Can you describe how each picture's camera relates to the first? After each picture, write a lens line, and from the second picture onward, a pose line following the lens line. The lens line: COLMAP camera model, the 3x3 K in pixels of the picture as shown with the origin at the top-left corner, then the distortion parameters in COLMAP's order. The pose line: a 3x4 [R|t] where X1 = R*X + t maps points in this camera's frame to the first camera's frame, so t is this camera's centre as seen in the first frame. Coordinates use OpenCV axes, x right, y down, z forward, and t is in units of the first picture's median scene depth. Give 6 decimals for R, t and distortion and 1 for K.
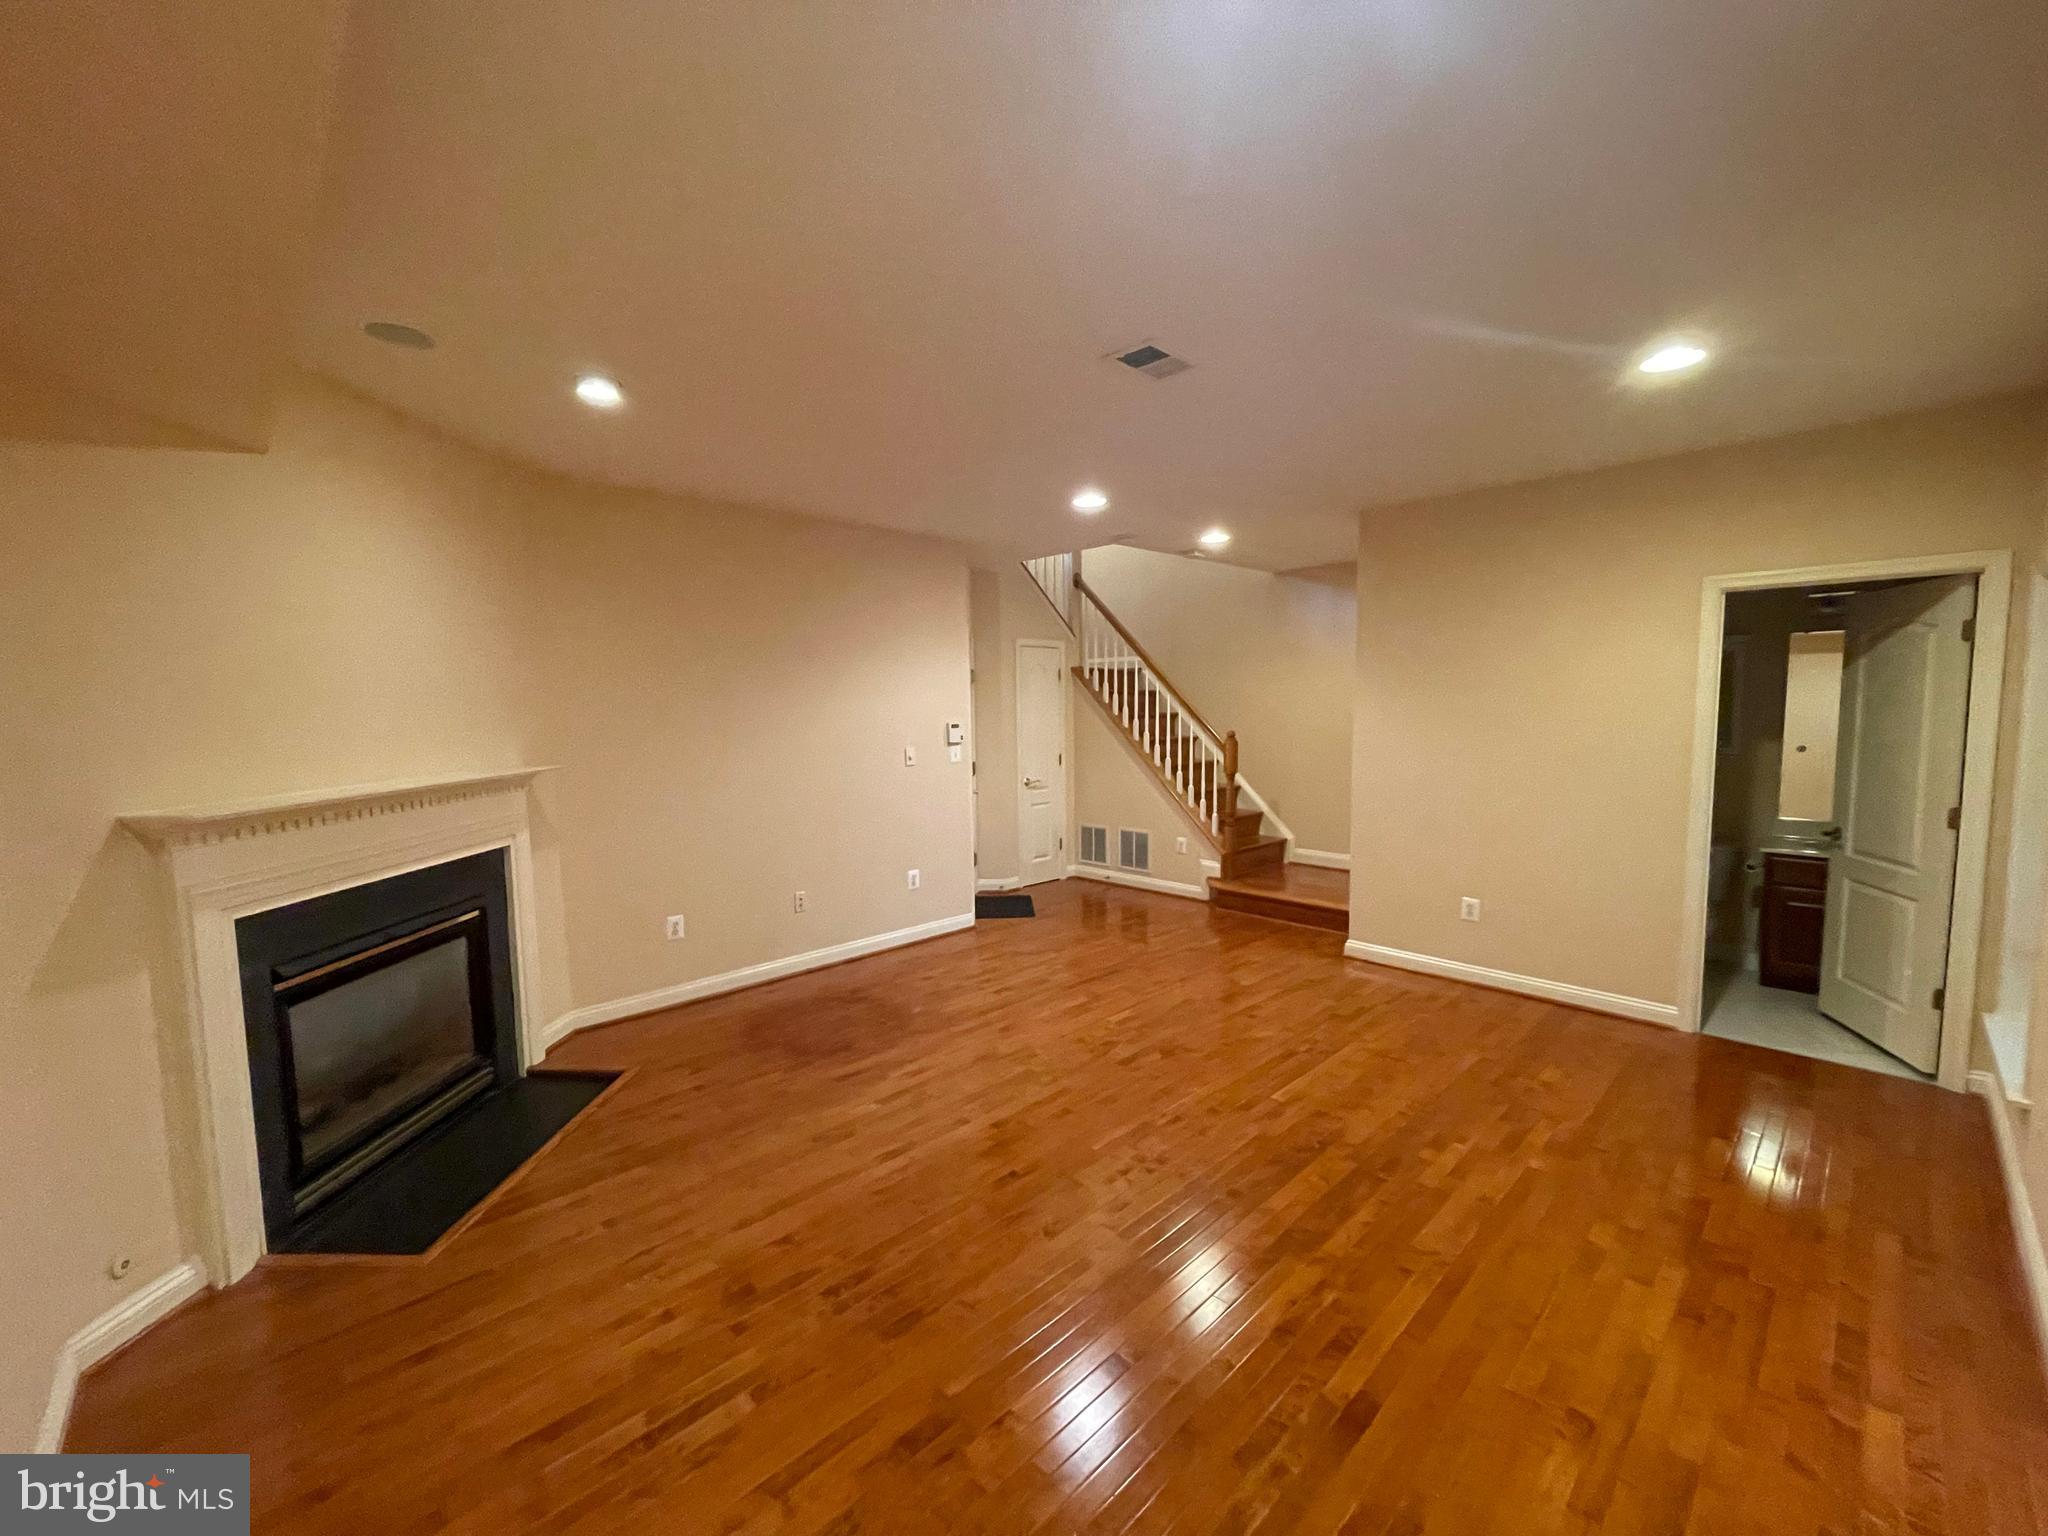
lens RADIAL K [[824.4, 0, 1019.9], [0, 824.4, 771.3], [0, 0, 1]] dist [-0.002771, 0.000383]
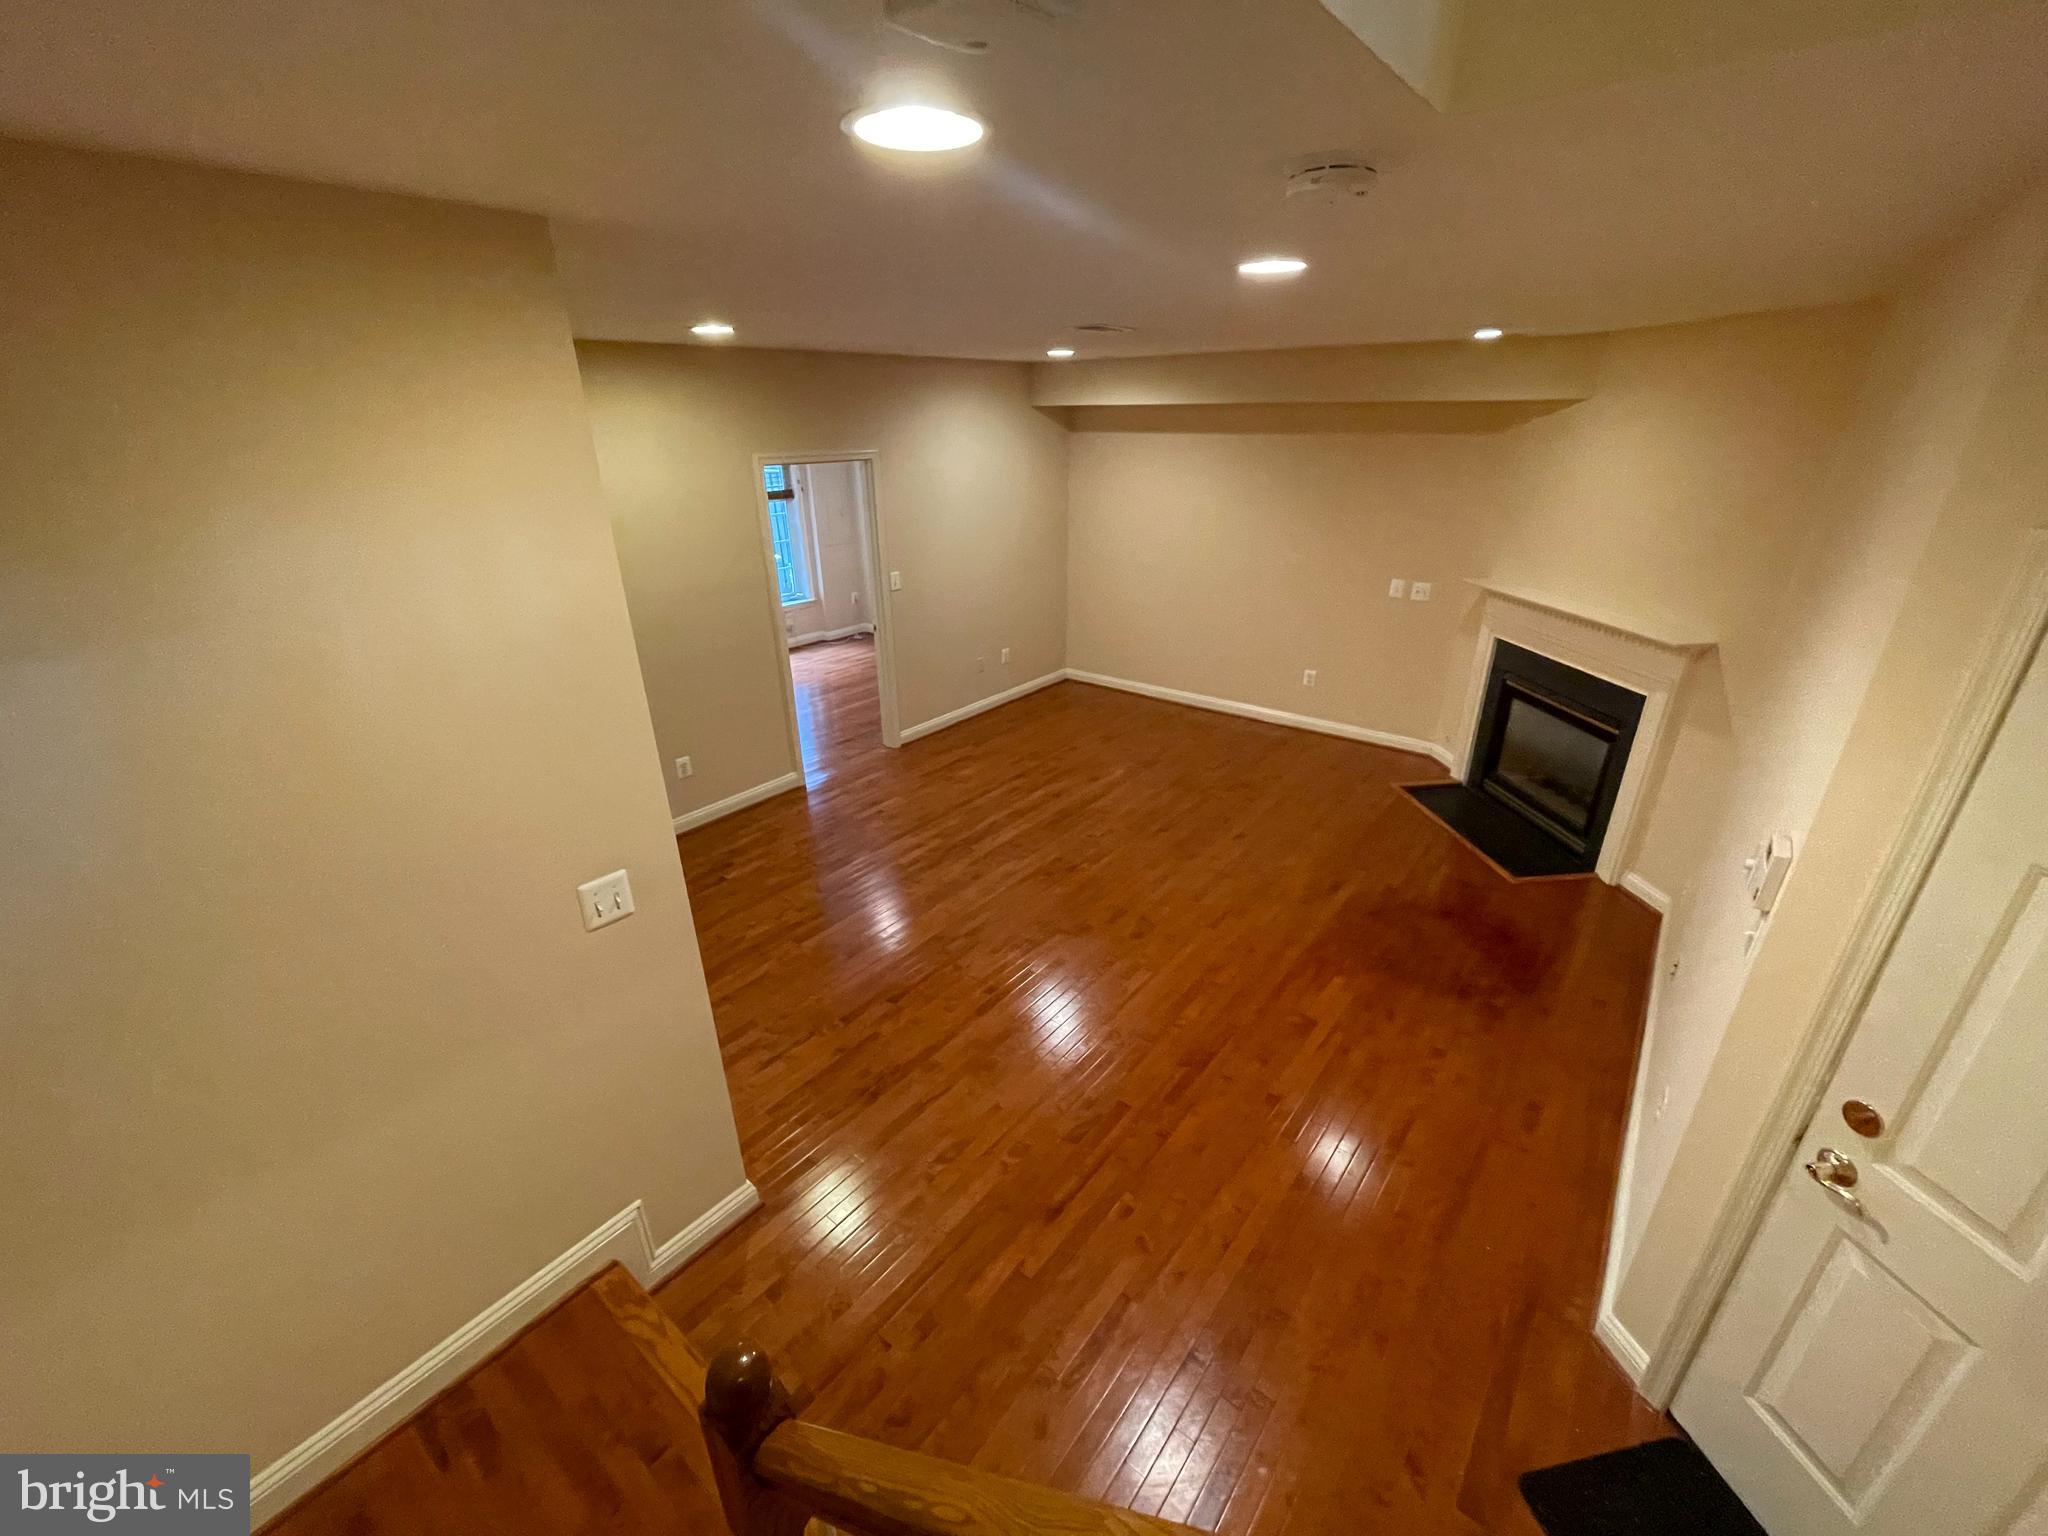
lens RADIAL K [[824.4, 0, 1019.9], [0, 824.4, 771.3], [0, 0, 1]] dist [-0.002771, 0.000383]
pose [[-0.992103, 0.073495, -0.101636, 0.441095], [0.016974, 0.881554, 0.471777, -0.442310], [0.124271, 0.466326, -0.875840, 2.290458]]
